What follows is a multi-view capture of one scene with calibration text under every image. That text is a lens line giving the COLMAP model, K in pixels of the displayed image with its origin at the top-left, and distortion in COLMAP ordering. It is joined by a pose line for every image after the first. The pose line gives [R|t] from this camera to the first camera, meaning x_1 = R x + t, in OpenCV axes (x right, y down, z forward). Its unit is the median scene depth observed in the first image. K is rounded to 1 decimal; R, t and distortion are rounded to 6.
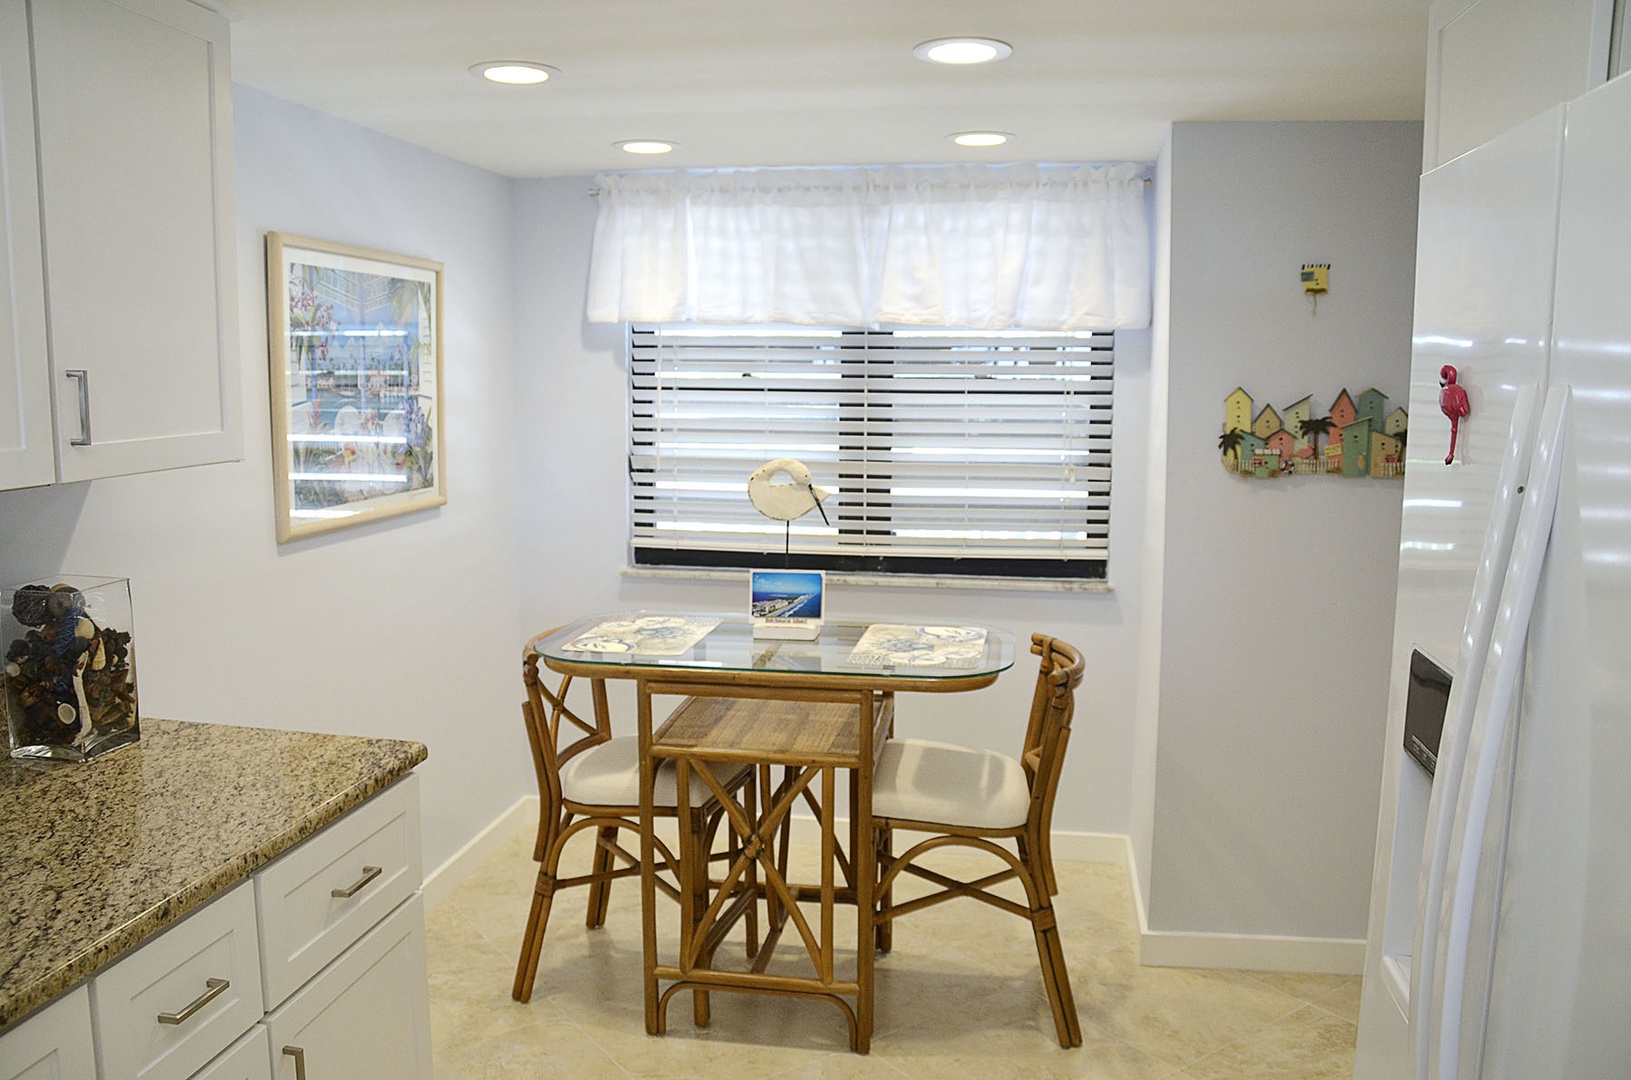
lens RADIAL K [[1297.3, 0, 813.6], [0, 1297.3, 536.4], [0, 0, 1]] dist [-0.144692, -0.000074]
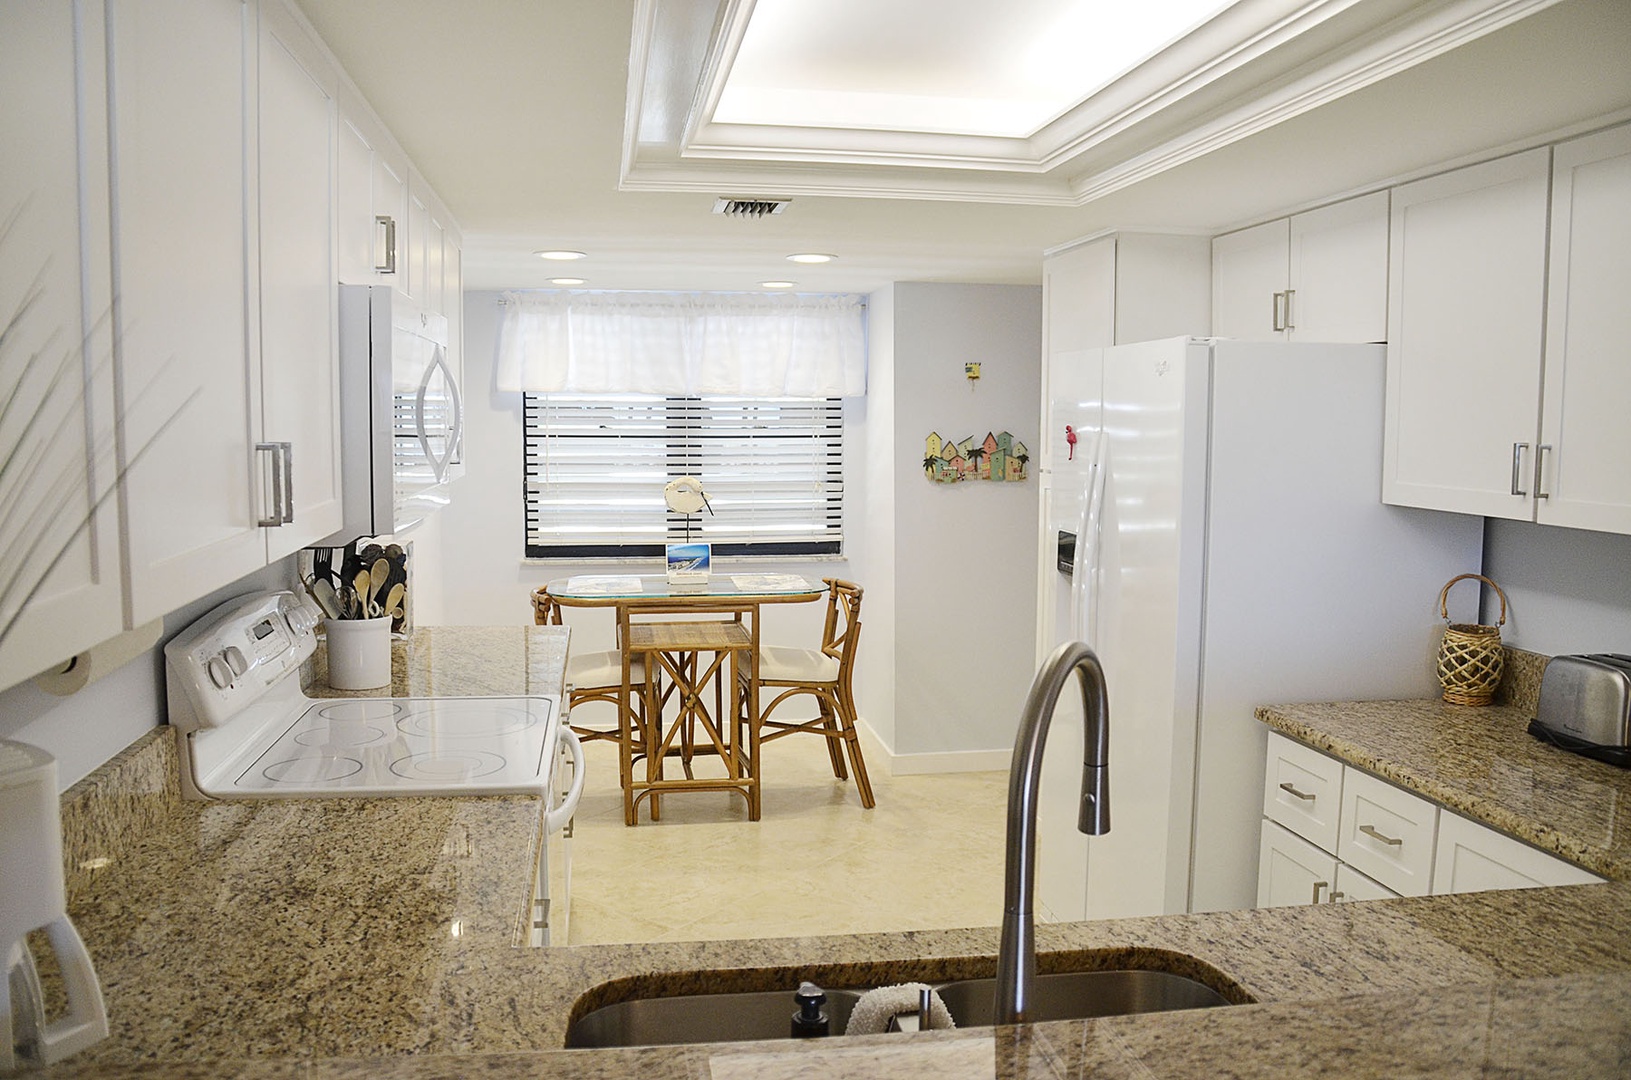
lens RADIAL K [[1297.3, 0, 817.2], [0, 1297.3, 540.1], [0, 0, 1]] dist [-0.144692, -0.000074]
pose [[0.944571, -0.031050, 0.326835, -0.331941], [0.041601, 0.998813, -0.025341, 0.057861], [-0.325660, 0.037533, 0.944742, -0.515616]]
